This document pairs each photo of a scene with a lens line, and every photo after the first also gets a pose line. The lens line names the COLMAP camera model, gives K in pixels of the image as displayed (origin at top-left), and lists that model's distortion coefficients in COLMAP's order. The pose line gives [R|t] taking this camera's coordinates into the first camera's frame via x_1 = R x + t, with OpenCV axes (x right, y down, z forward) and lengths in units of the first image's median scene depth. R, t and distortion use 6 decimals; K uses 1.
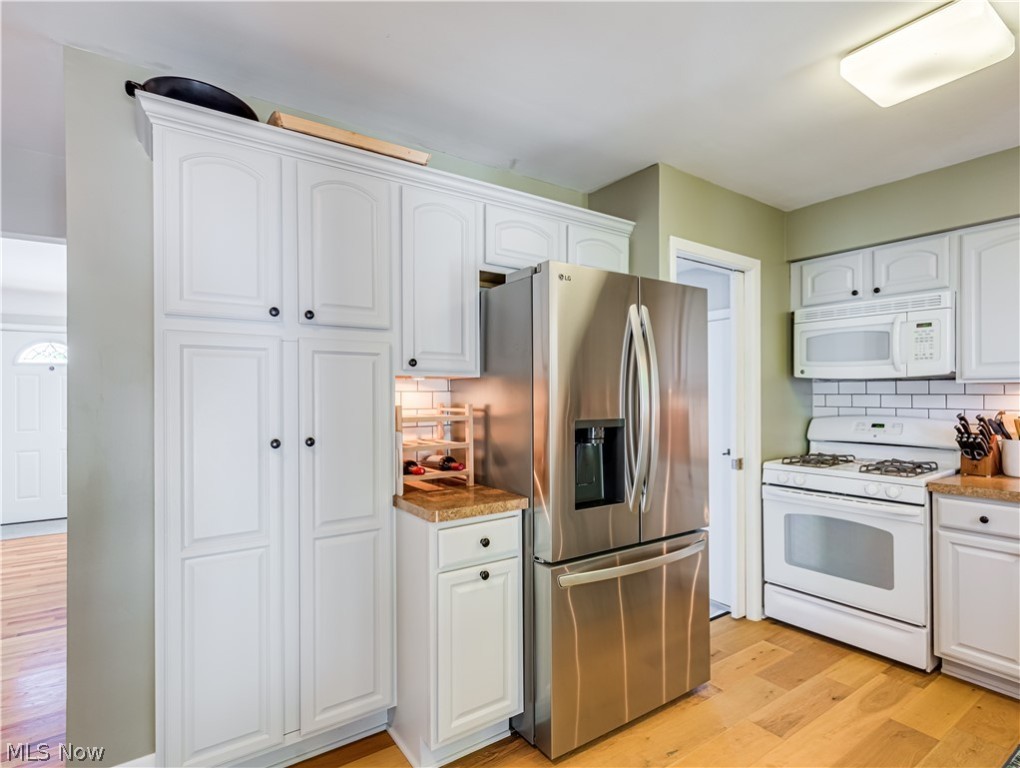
lens RADIAL K [[527.5, 0, 510.4], [0, 527.5, 386.5], [0, 0, 1]] dist [0.011317, -0.001152]
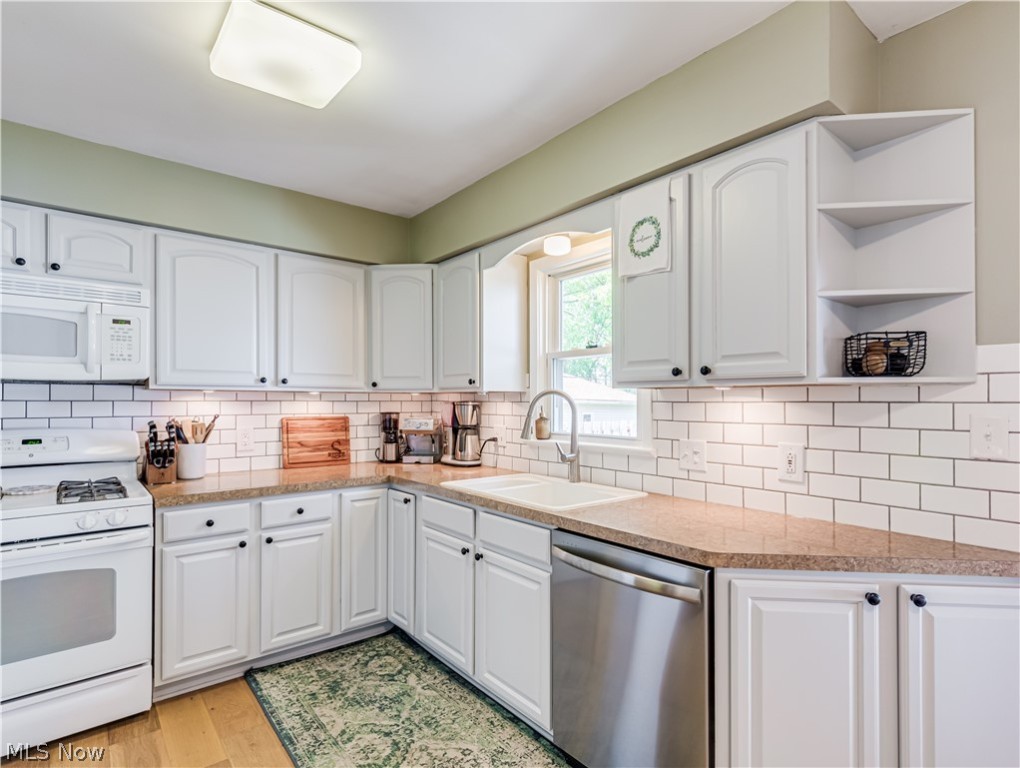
lens RADIAL K [[527.5, 0, 513.8], [0, 527.5, 399.1], [0, 0, 1]] dist [0.011317, -0.001152]
pose [[-0.076099, 0.004233, 0.997091, -0.148153], [-0.013989, 0.999888, -0.005313, 0.007962], [-0.997002, -0.014353, -0.076031, 0.431760]]
